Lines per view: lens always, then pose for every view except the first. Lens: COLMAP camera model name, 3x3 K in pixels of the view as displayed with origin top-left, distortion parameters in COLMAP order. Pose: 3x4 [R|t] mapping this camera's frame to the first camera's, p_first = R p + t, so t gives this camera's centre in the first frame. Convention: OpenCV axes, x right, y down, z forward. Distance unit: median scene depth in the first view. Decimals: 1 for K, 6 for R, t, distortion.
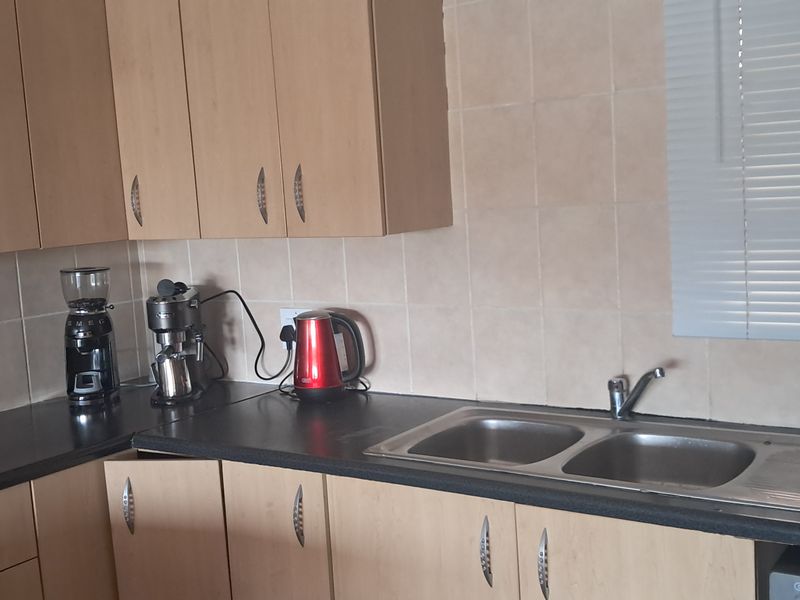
lens RADIAL K [[1017.4, 0, 400.4], [0, 1017.4, 305.0], [0, 0, 1]] dist [0.309520, -1.054307]
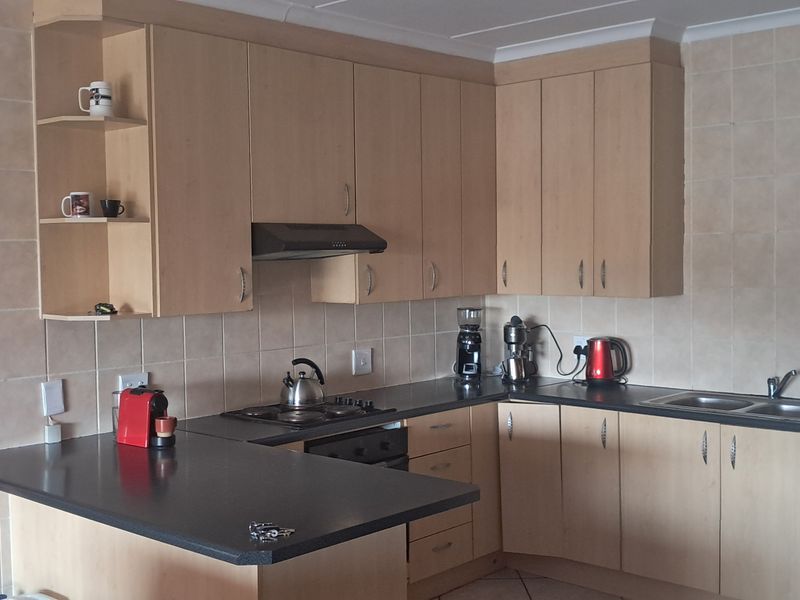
lens RADIAL K [[1017.4, 0, 400.4], [0, 1017.4, 305.0], [0, 0, 1]] dist [0.309520, -1.054307]
pose [[0.988094, 0.053916, -0.144097, -0.173943], [-0.062796, 0.996351, -0.057801, 0.077620], [0.140455, 0.066162, 0.987874, -0.875909]]
